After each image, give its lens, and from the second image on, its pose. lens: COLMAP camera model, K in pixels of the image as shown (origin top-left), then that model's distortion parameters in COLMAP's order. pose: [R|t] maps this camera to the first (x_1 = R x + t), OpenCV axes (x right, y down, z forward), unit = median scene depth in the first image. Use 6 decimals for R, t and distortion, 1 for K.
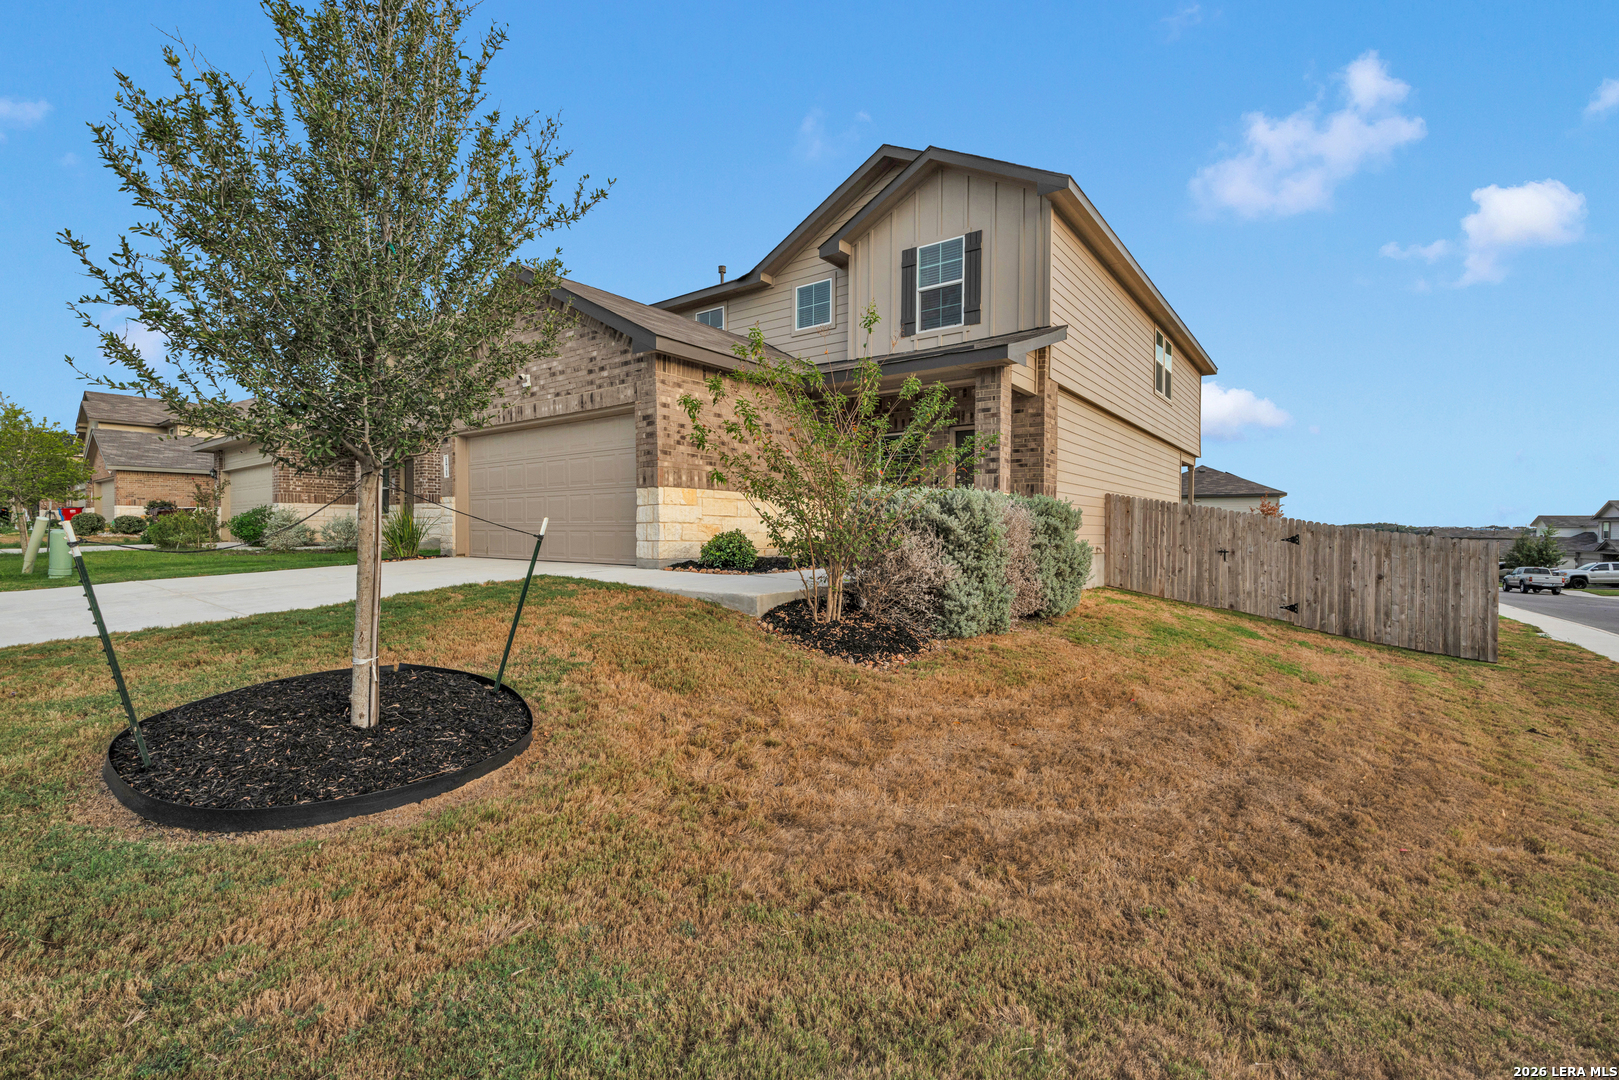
lens RADIAL K [[708.7, 0, 809.0], [0, 708.7, 540.9], [0, 0, 1]] dist [-0.010136, -0.000204]
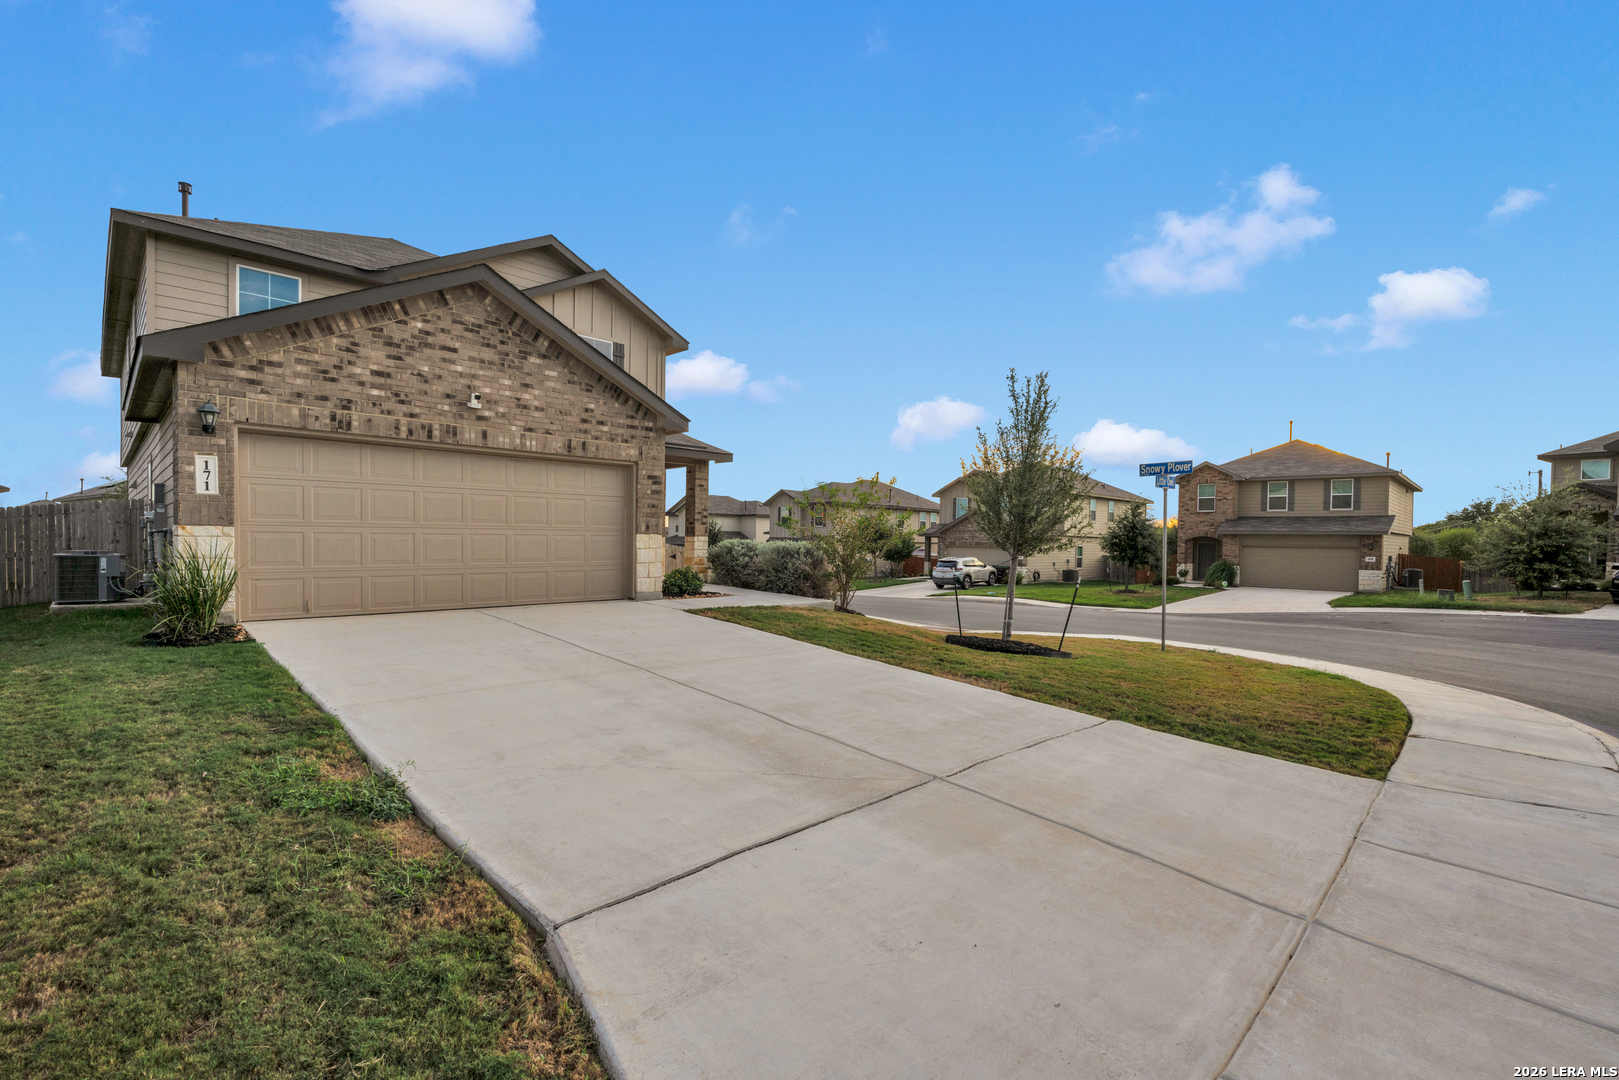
lens RADIAL K [[708.7, 0, 810.3], [0, 708.7, 546.7], [0, 0, 1]] dist [-0.010136, -0.000204]
pose [[0.122611, -0.016107, 0.992324, -1.258144], [0.002329, 0.999870, 0.015942, -0.064073], [-0.992452, 0.000357, 0.122632, 0.509270]]
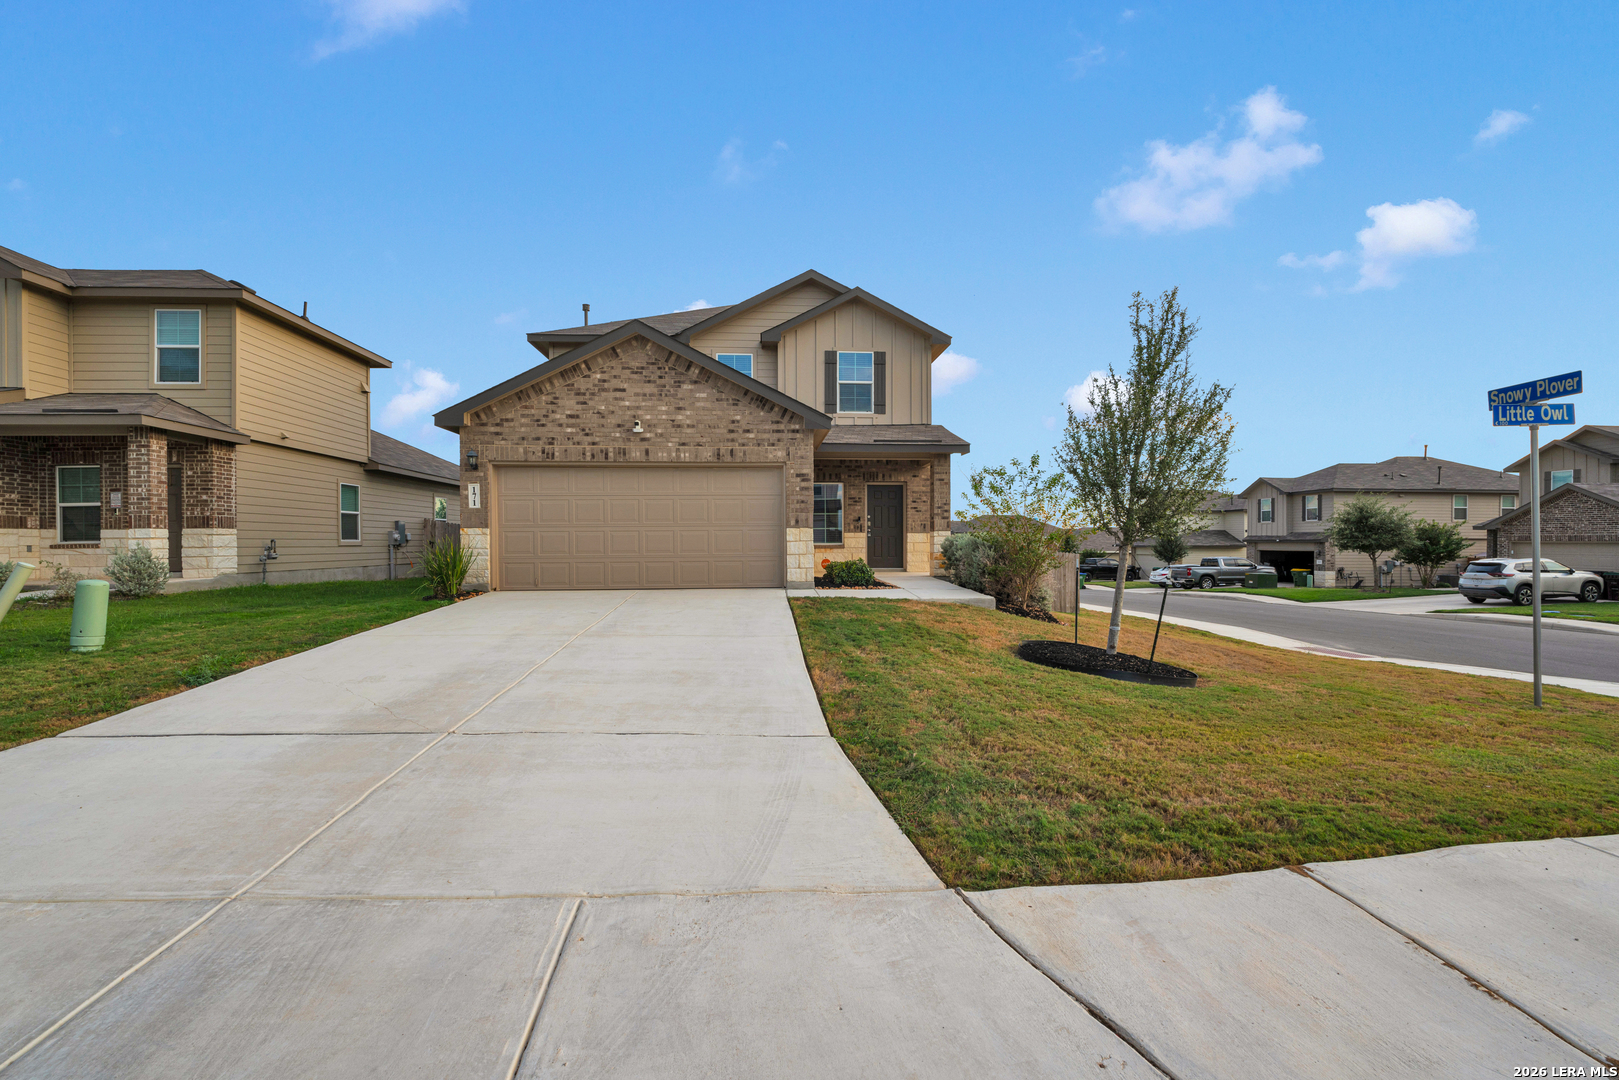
lens RADIAL K [[708.7, 0, 808.7], [0, 708.7, 536.8], [0, 0, 1]] dist [-0.010136, -0.000204]
pose [[0.746766, -0.004583, 0.665071, -0.976046], [0.018979, 0.999716, -0.014420, -0.034829], [-0.664816, 0.023391, 0.746641, 0.000391]]
